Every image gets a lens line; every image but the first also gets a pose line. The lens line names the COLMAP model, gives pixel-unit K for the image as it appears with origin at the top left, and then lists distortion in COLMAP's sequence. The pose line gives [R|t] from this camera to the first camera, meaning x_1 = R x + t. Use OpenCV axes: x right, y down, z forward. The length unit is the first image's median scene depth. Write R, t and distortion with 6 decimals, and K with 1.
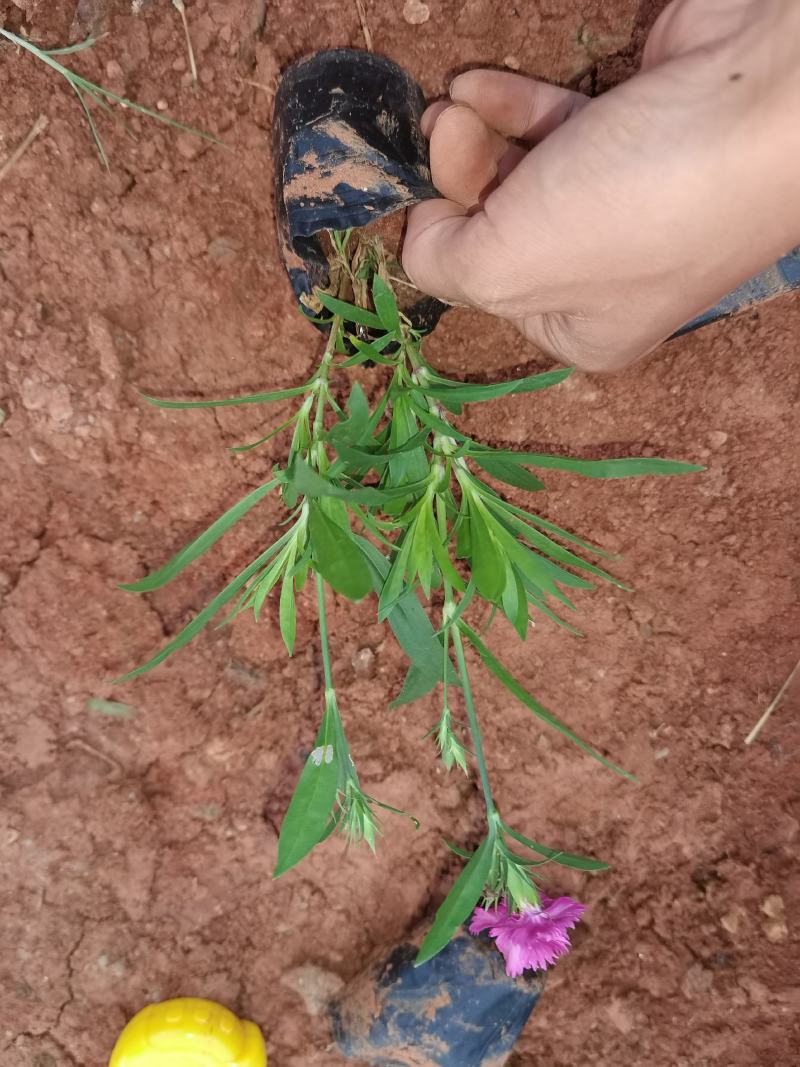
lens RADIAL K [[895.0, 0, 400.0], [0, 895.0, 533.5], [0, 0, 1]] dist [0.003114, -0.005690]
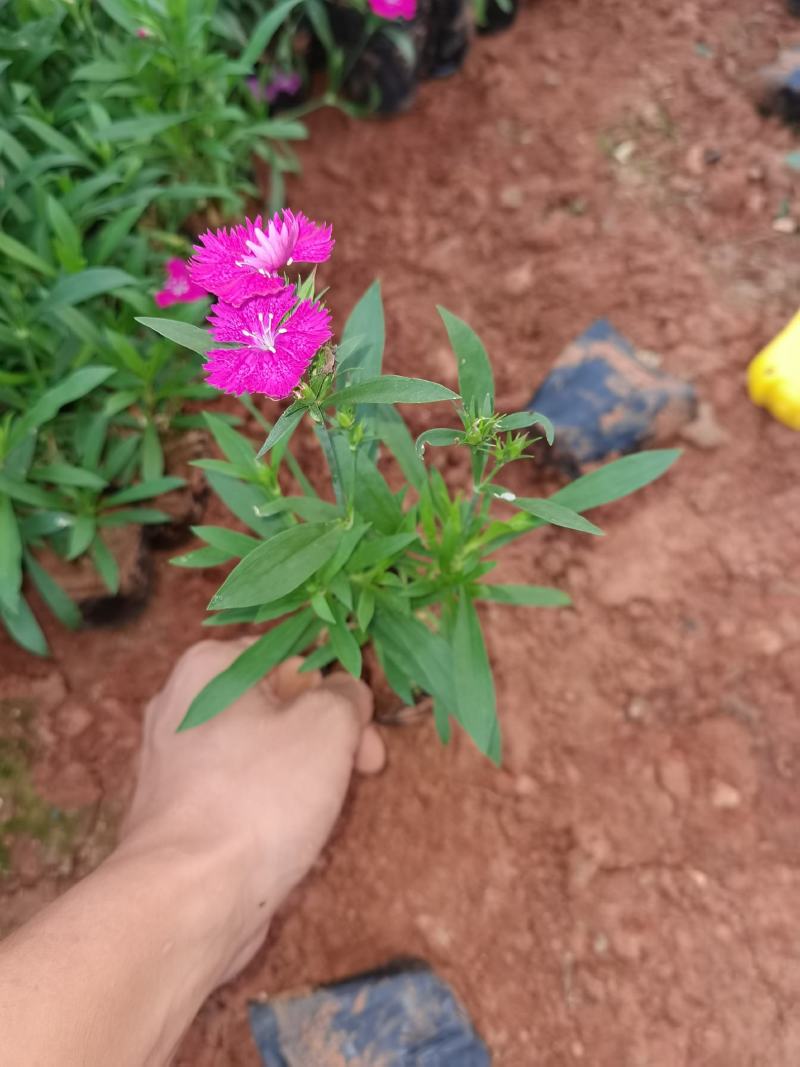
lens RADIAL K [[895.0, 0, 400.0], [0, 895.0, 533.5], [0, 0, 1]] dist [0.003114, -0.005690]
pose [[-0.984186, -0.147404, 0.098238, 0.173994], [0.161396, -0.974746, 0.154341, 0.127876], [0.073007, 0.167755, 0.983122, -0.188046]]
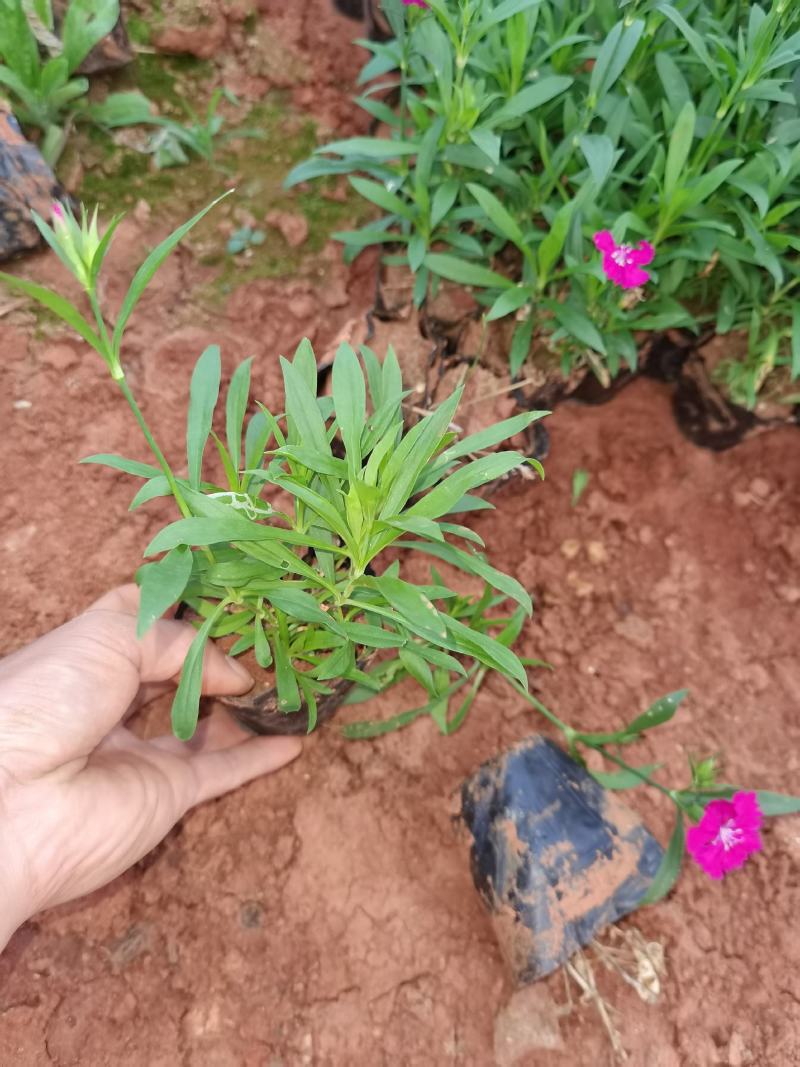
lens RADIAL K [[895.0, 0, 400.0], [0, 895.0, 533.5], [0, 0, 1]] dist [0.003114, -0.005690]
pose [[0.351065, -0.805726, 0.477031, -0.172568], [0.918651, 0.197789, -0.341995, 0.631964], [0.181203, 0.558287, 0.809618, 0.073632]]
